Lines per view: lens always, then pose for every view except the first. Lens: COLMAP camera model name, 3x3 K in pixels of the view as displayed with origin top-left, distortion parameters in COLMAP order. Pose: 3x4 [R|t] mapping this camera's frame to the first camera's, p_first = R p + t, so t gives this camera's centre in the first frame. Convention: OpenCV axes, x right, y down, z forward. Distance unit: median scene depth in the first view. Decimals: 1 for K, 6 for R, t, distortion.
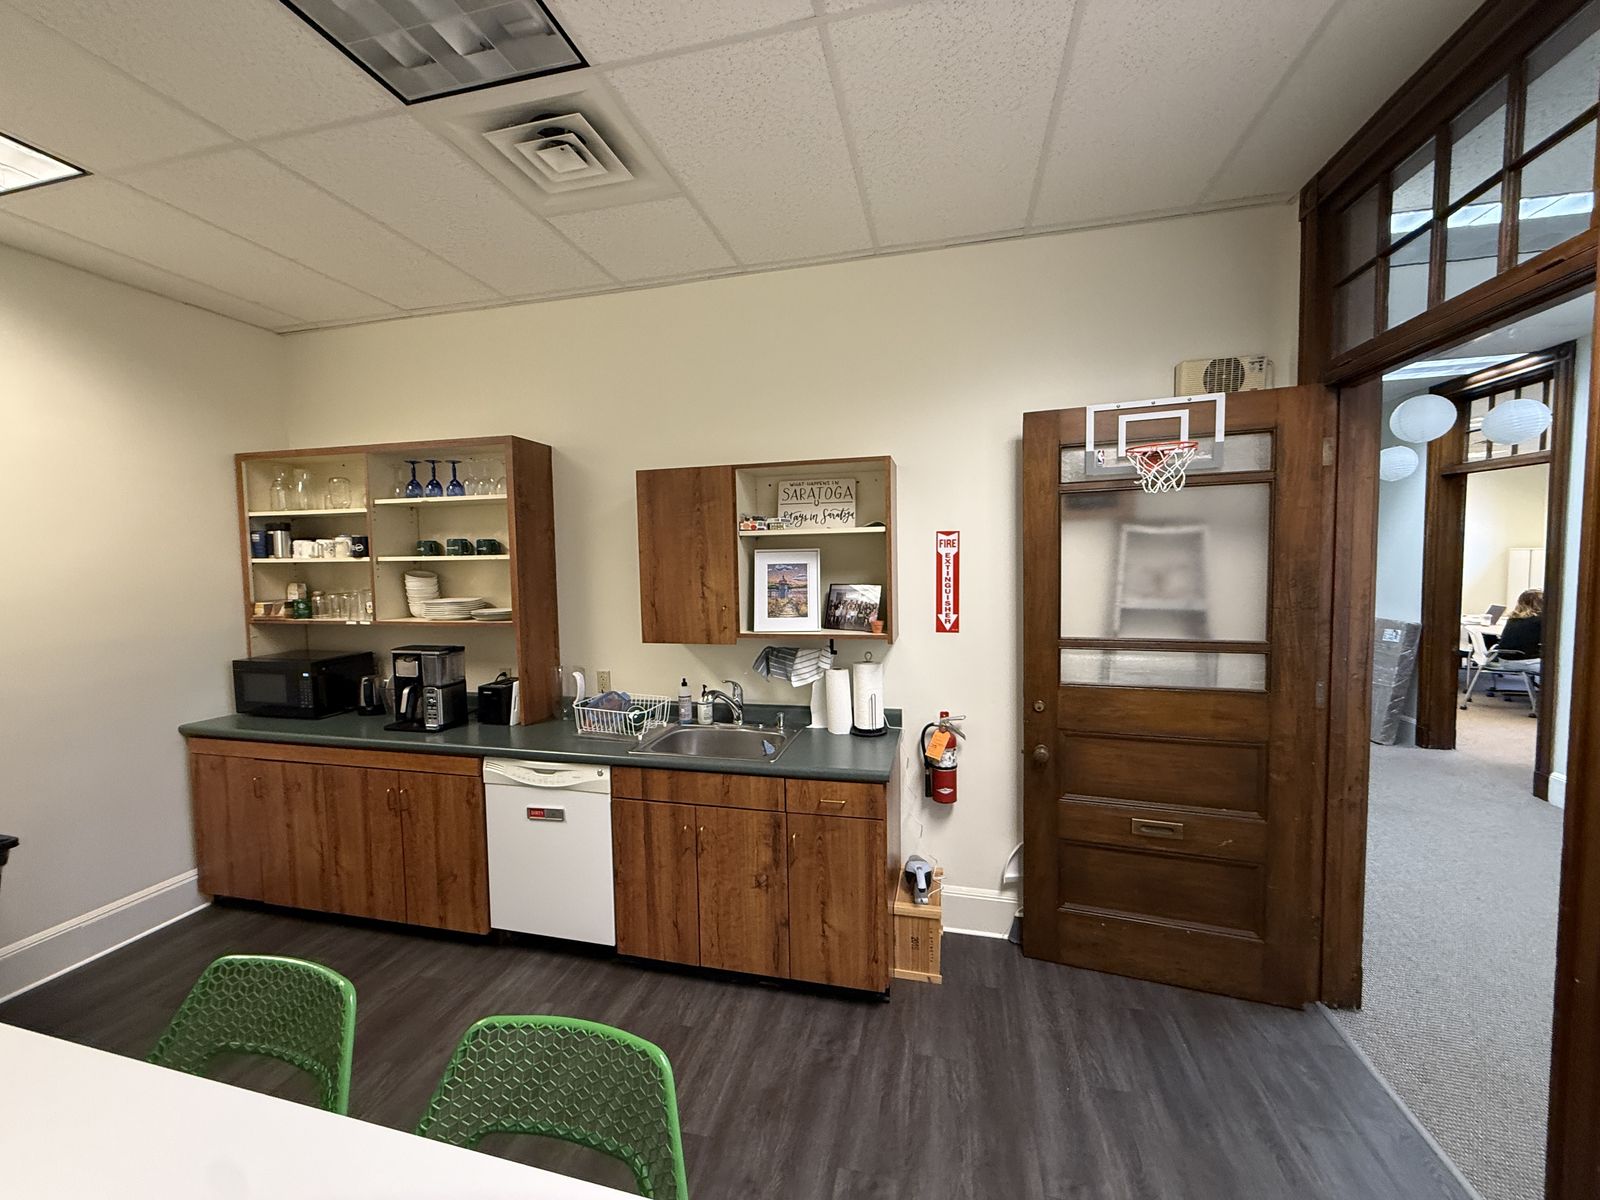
lens RADIAL K [[633.6, 0, 797.4], [0, 633.6, 595.9], [0, 0, 1]] dist [-0.004324, 0.000768]
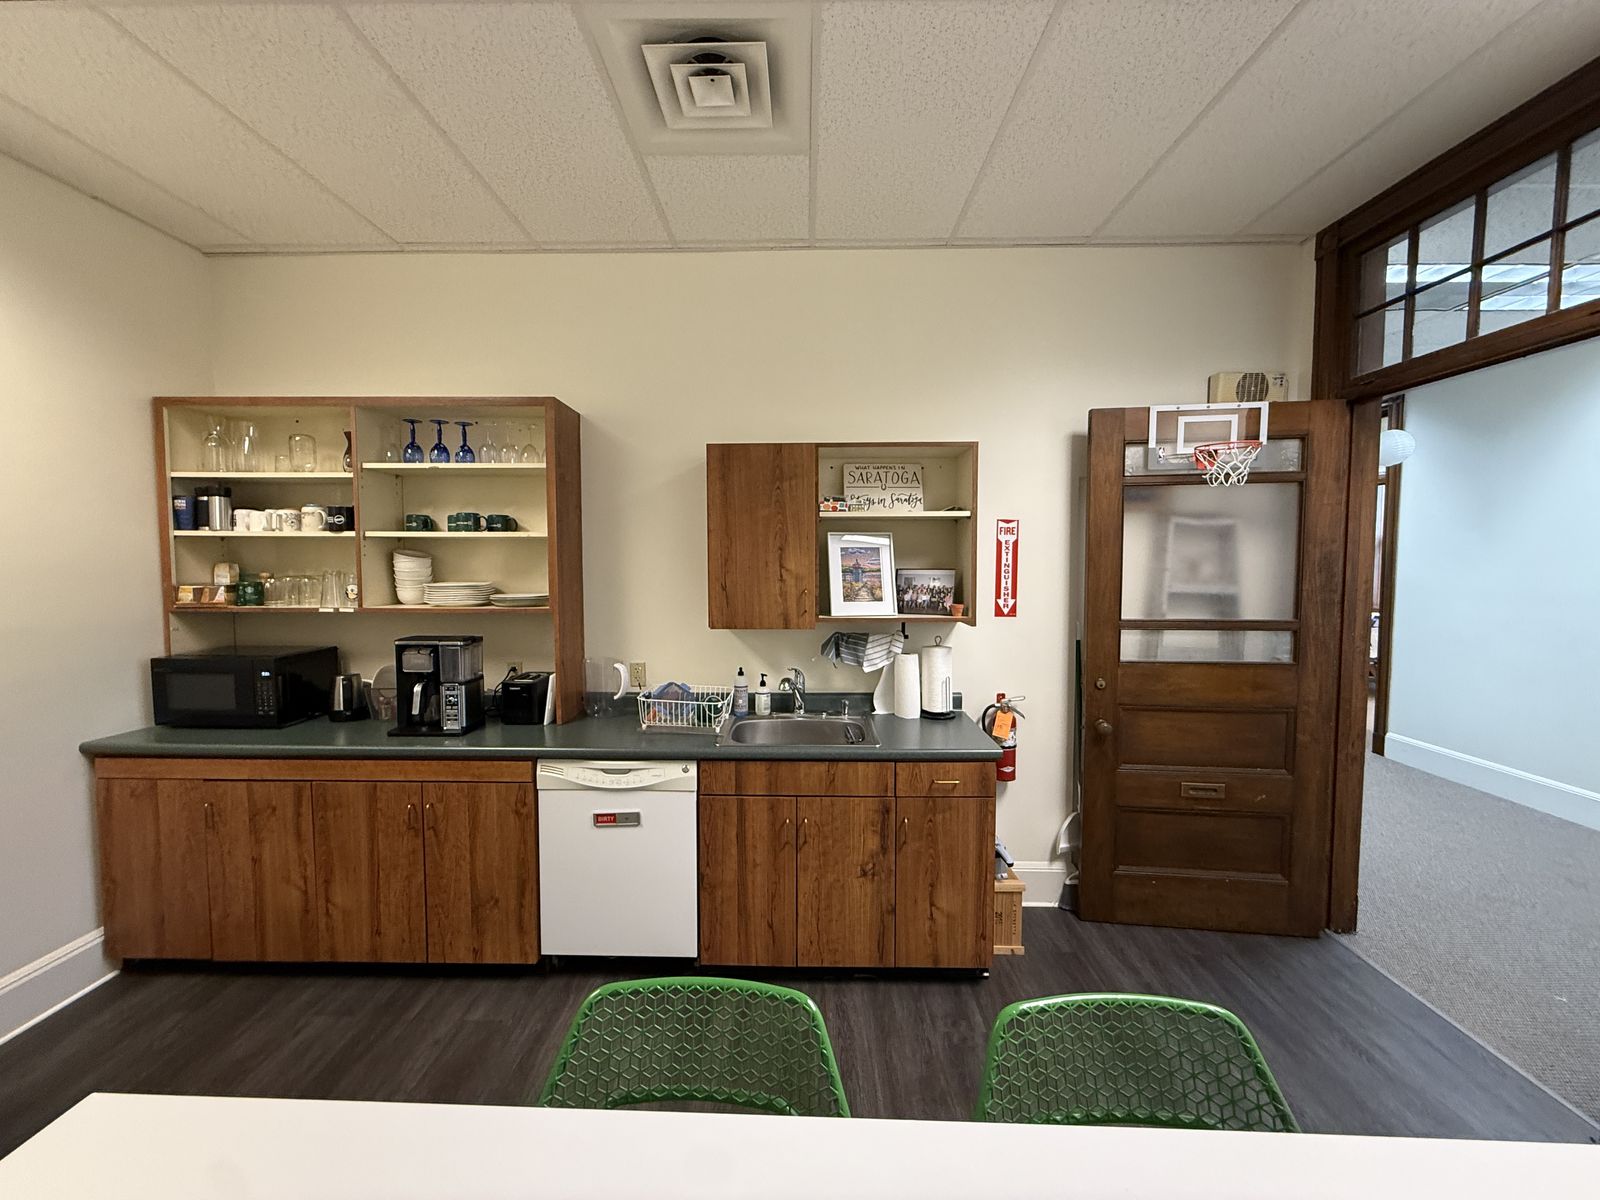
lens RADIAL K [[633.6, 0, 796.6], [0, 633.6, 597.0], [0, 0, 1]] dist [-0.004324, 0.000768]
pose [[0.975380, 0.004055, 0.220493, -0.341508], [-0.002749, 0.999977, -0.006231, 0.034146], [-0.220513, 0.005472, 0.975369, 0.065916]]
